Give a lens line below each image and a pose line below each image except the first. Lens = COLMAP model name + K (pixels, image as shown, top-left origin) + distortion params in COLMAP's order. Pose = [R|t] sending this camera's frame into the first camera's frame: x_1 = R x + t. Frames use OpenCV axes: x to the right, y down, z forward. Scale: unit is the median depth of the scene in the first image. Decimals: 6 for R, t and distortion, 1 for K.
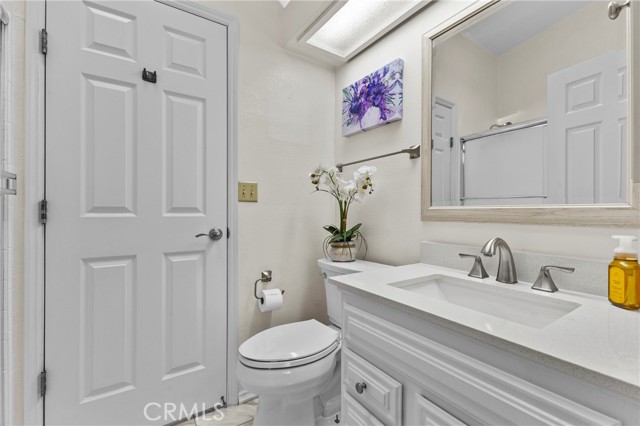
lens RADIAL K [[280.3, 0, 322.8], [0, 280.3, 212.2], [0, 0, 1]] dist [0.010605, -0.000214]
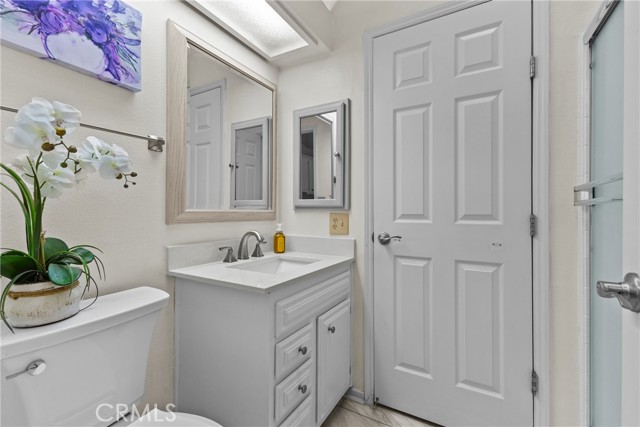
lens RADIAL K [[280.3, 0, 319.5], [0, 280.3, 213.3], [0, 0, 1]] dist [0.010605, -0.000214]
pose [[-0.435007, -0.006727, 0.900402, -0.621427], [-0.003102, 0.999977, 0.005972, -0.010338], [-0.900422, -0.000196, -0.435018, 0.878481]]
